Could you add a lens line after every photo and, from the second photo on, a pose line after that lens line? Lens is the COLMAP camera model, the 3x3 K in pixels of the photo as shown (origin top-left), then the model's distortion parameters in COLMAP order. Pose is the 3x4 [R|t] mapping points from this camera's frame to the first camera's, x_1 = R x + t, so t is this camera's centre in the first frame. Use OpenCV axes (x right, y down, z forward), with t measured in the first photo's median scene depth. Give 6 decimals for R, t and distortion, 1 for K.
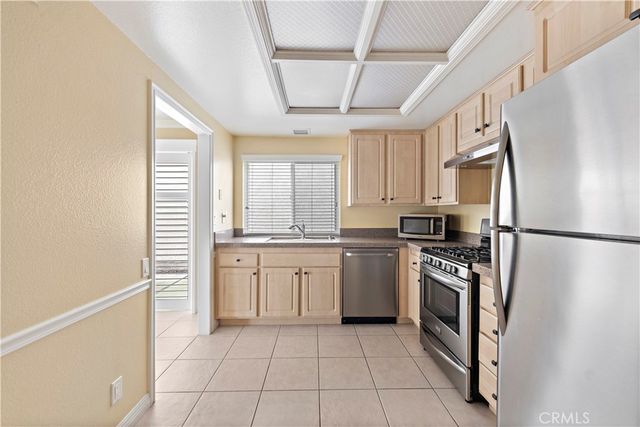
lens RADIAL K [[257.1, 0, 318.8], [0, 257.1, 211.7], [0, 0, 1]] dist [0.006707, -0.001336]
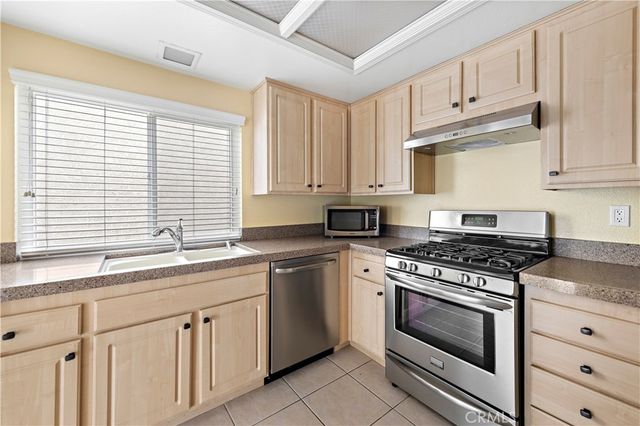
lens RADIAL K [[257.1, 0, 325.1], [0, 257.1, 203.1], [0, 0, 1]] dist [0.006707, -0.001336]
pose [[0.807773, -0.000484, 0.589493, -0.158172], [0.000723, 1.000000, -0.000169, 0.001326], [-0.589493, 0.000563, 0.807774, 0.417074]]
